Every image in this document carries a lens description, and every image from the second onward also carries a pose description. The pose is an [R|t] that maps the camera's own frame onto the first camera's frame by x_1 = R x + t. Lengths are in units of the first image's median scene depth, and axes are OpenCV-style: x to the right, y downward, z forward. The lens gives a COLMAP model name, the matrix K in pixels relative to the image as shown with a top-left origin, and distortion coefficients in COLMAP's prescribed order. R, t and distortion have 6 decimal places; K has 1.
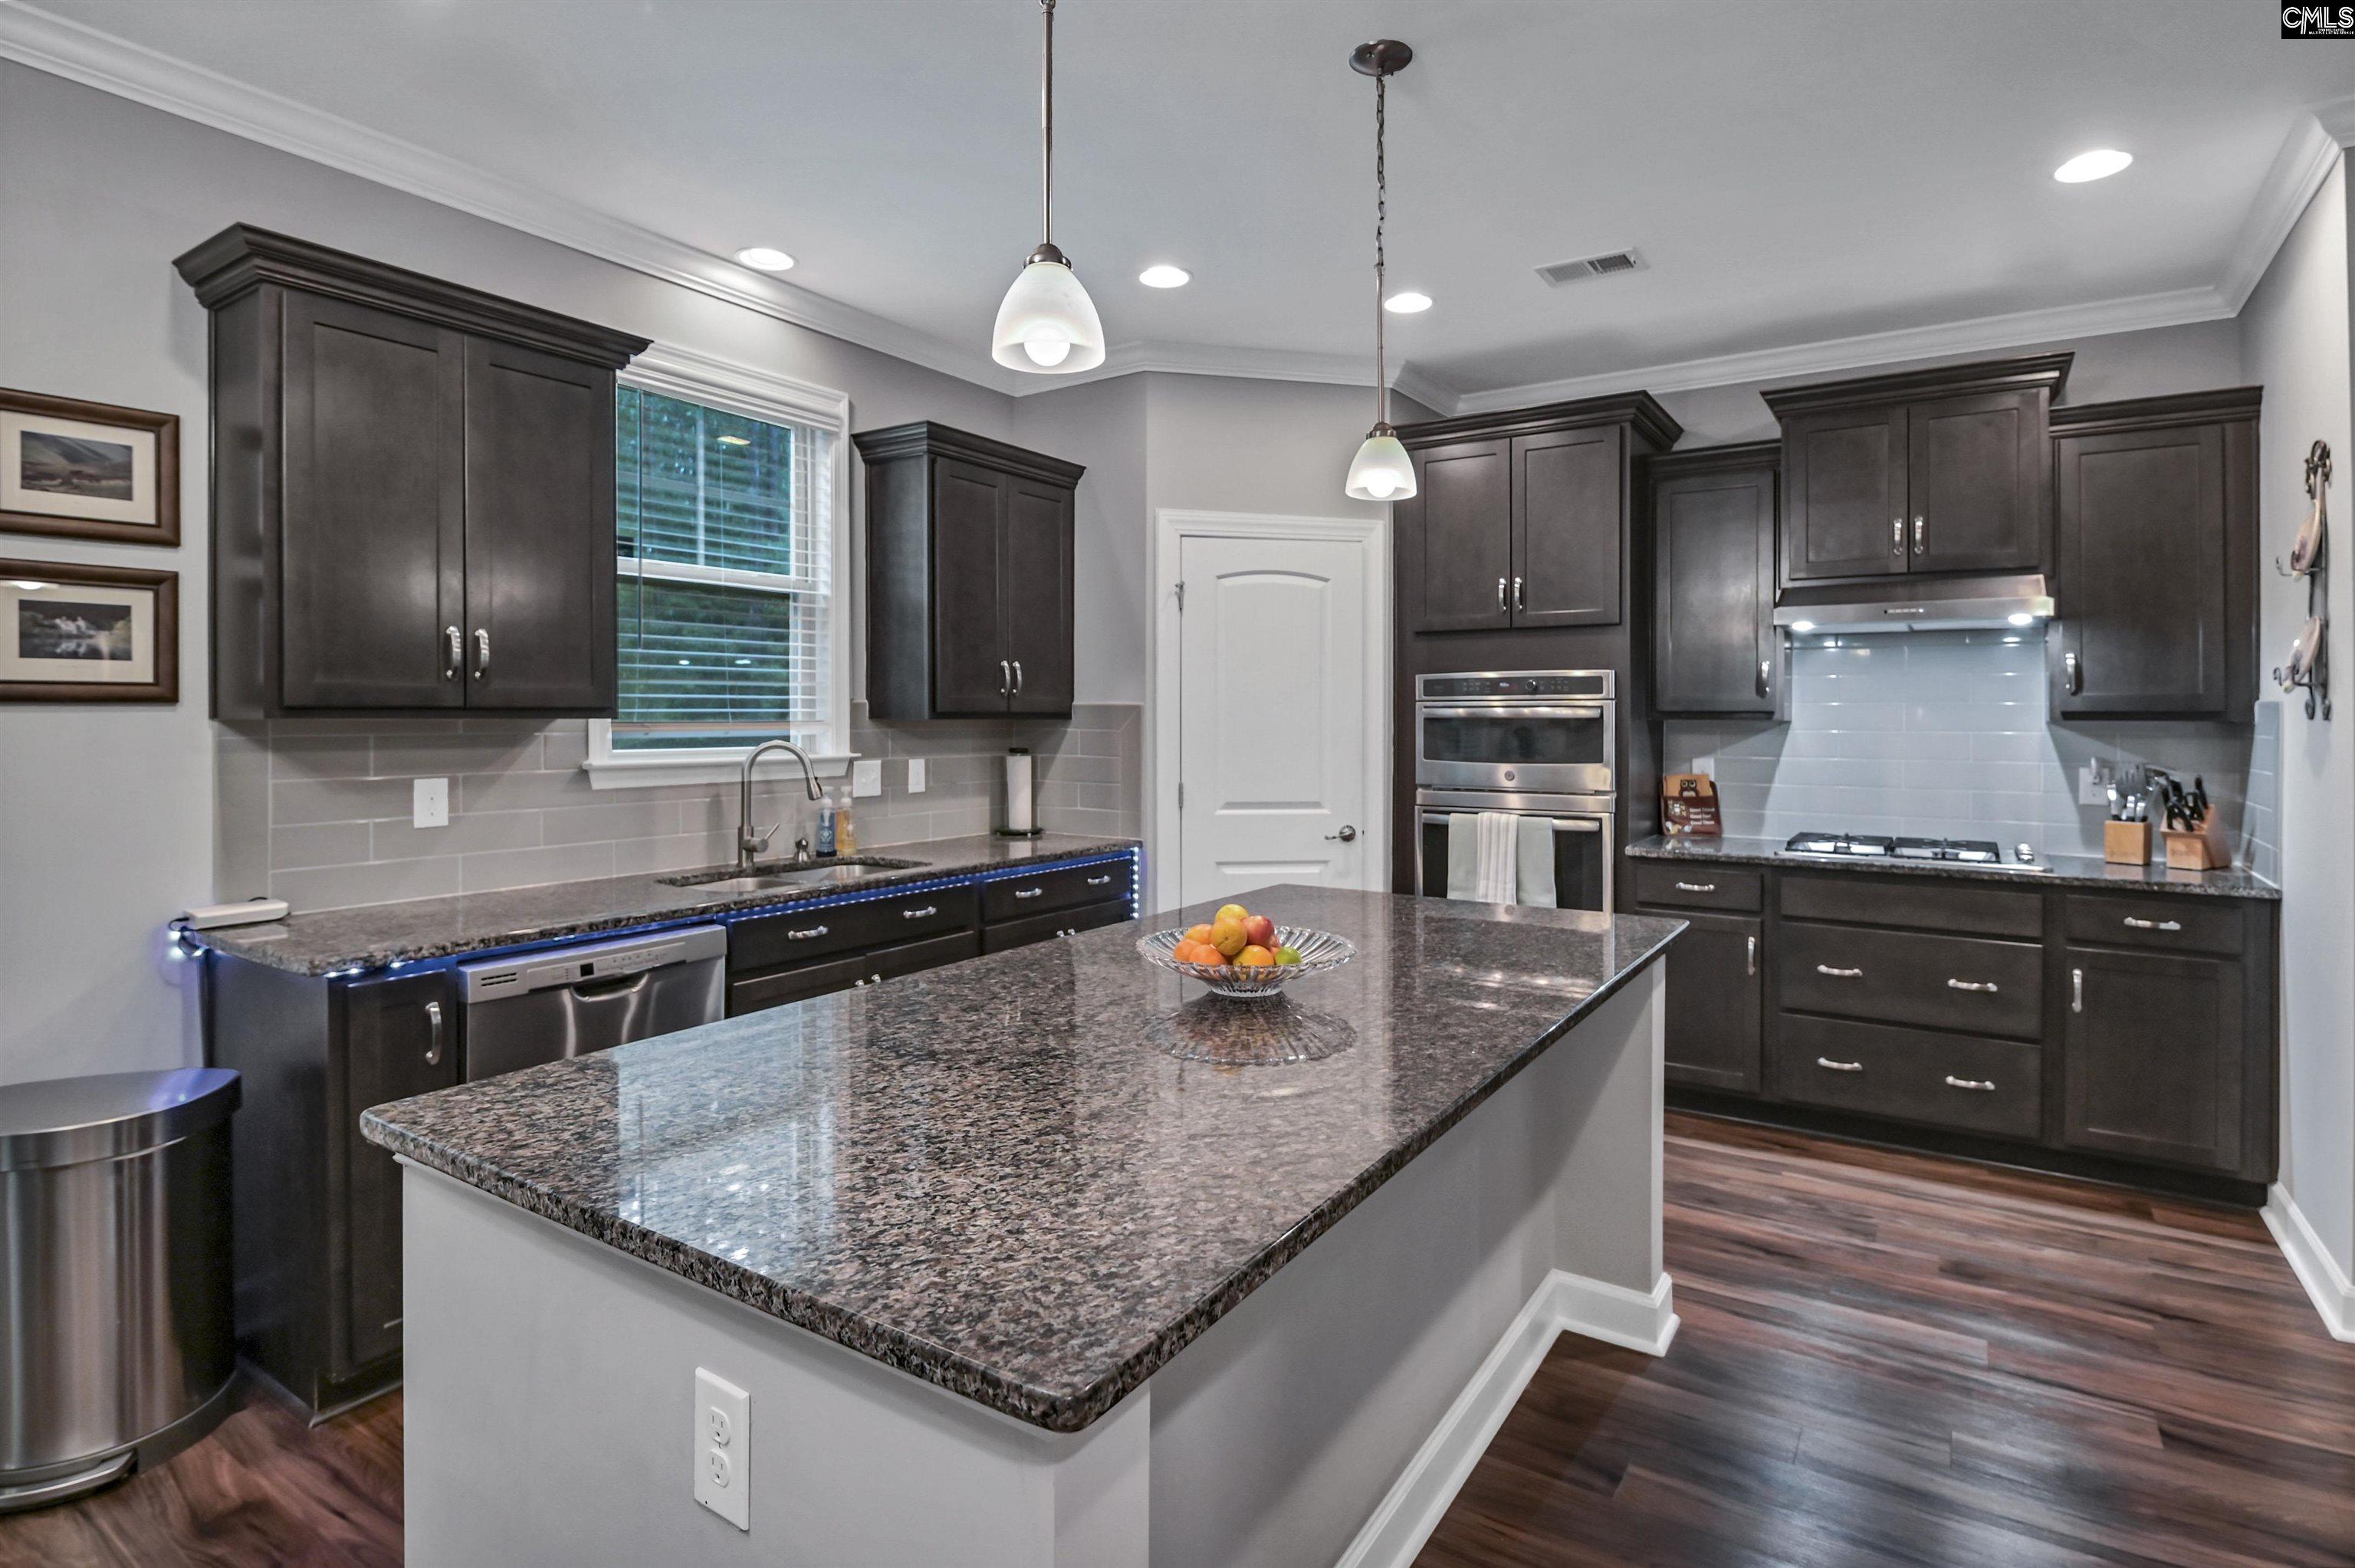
lens RADIAL K [[1194.8, 0, 1181.4], [0, 1194.8, 719.1], [0, 0, 1]] dist [-0.010875, -0.003873]
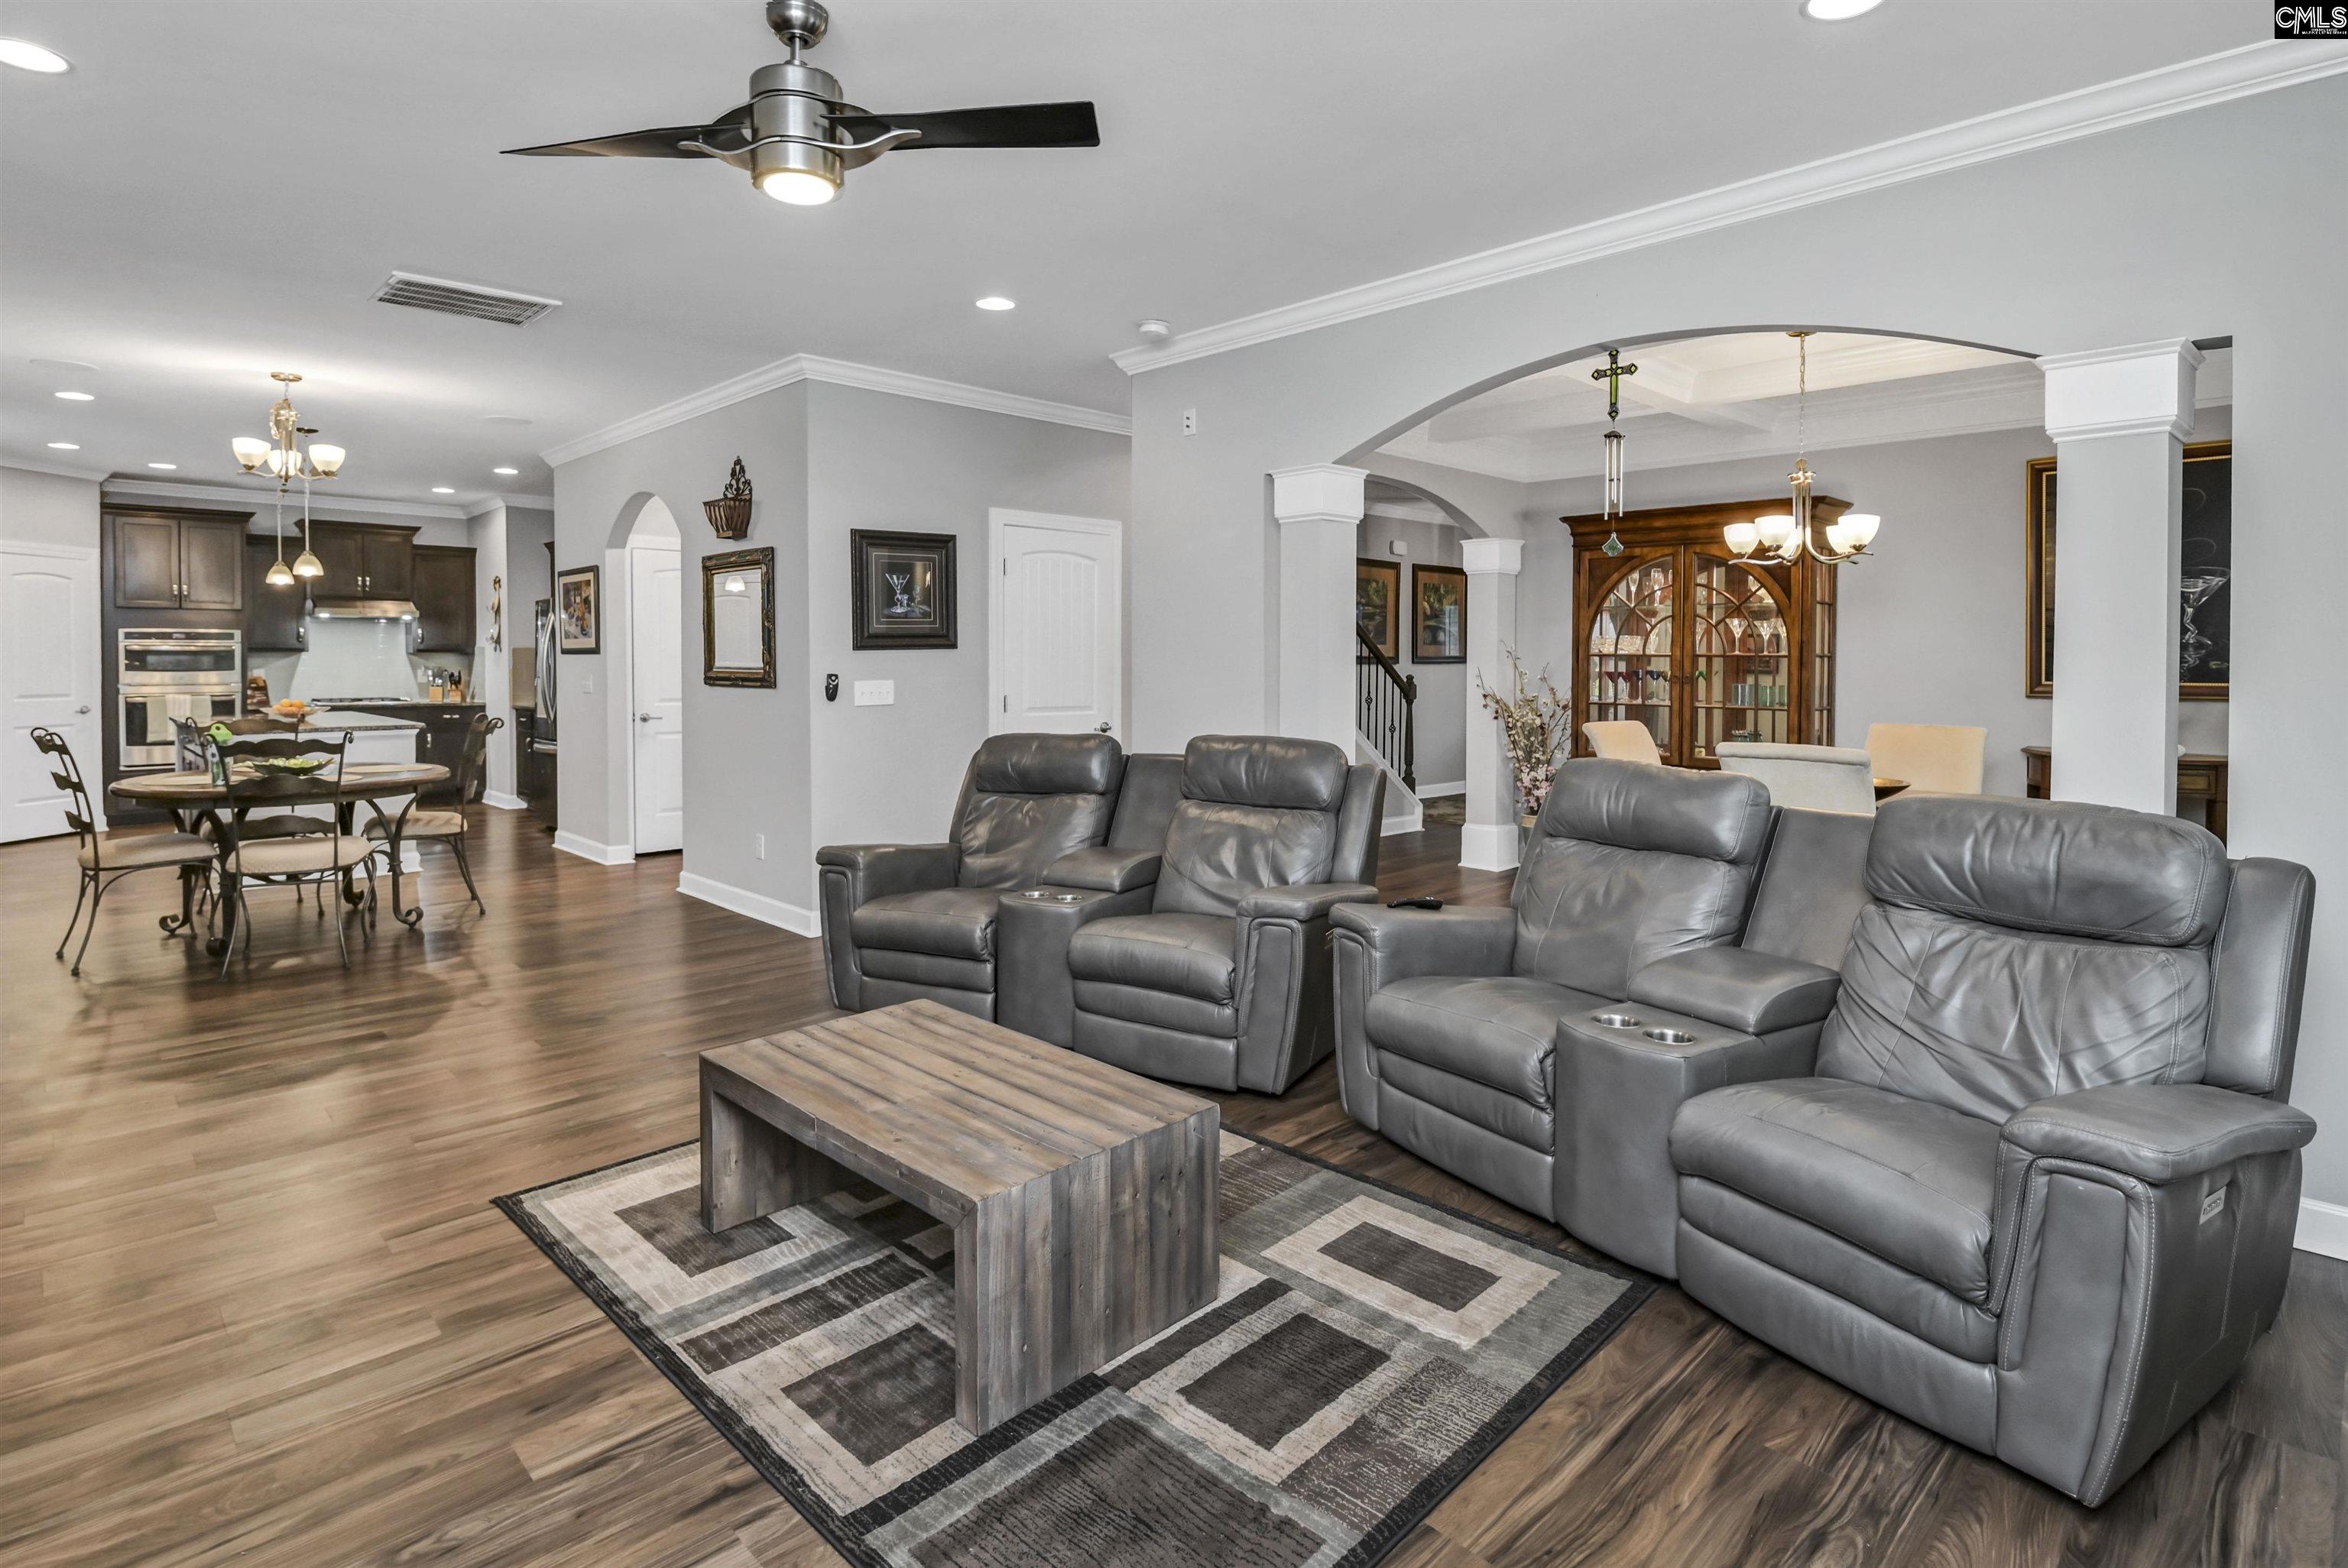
lens RADIAL K [[1191.2, 0, 1199.0], [0, 1191.2, 690.3], [0, 0, 1]] dist [-0.010875, -0.003873]
pose [[0.187096, -0.025036, 0.982023, -1.681142], [0.000741, 0.999678, 0.025345, 0.020892], [-0.982341, -0.004014, 0.187054, -1.373396]]
